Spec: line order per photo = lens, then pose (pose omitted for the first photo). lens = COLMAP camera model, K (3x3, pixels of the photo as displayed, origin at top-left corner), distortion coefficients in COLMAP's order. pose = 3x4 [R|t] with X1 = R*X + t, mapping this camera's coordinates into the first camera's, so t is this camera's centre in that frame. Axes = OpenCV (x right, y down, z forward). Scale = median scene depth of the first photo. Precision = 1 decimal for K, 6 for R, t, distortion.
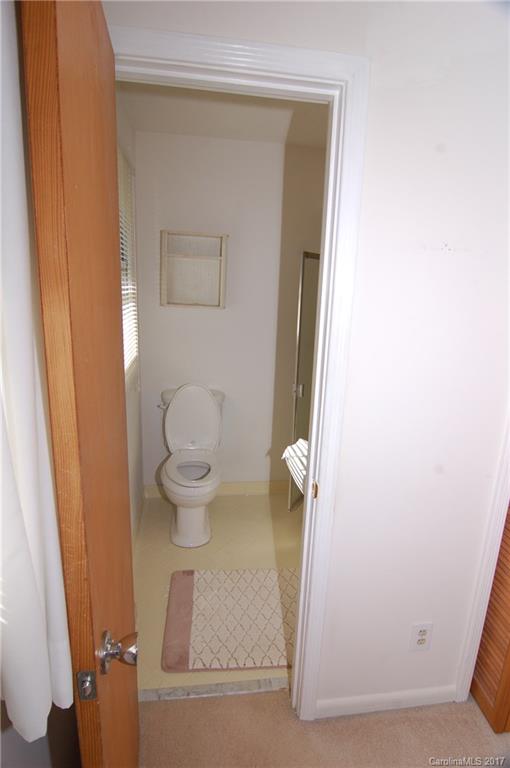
lens RADIAL K [[417.0, 0, 253.3], [0, 417.0, 383.7], [0, 0, 1]] dist [-0.009712, -0.006291]
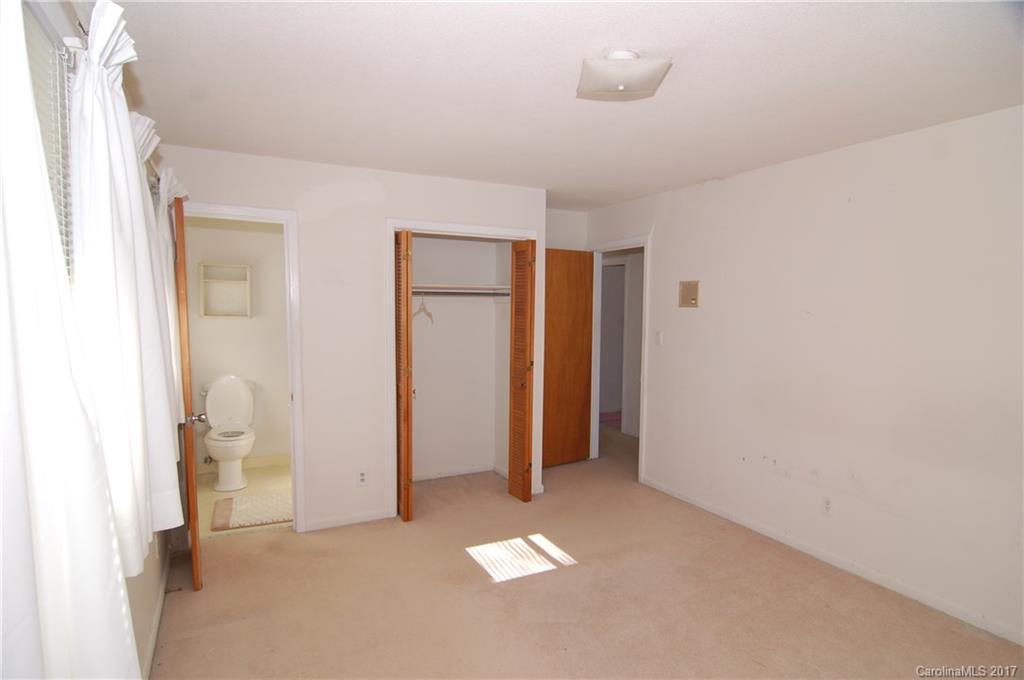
lens RADIAL K [[556.0, 0, 513.3], [0, 556.0, 345.9], [0, 0, 1]] dist [-0.009712, -0.006291]
pose [[0.947722, -0.057324, 0.313905, 0.203680], [0.099597, 0.987726, -0.120324, 0.267609], [-0.303154, 0.145298, 0.941799, -1.166899]]
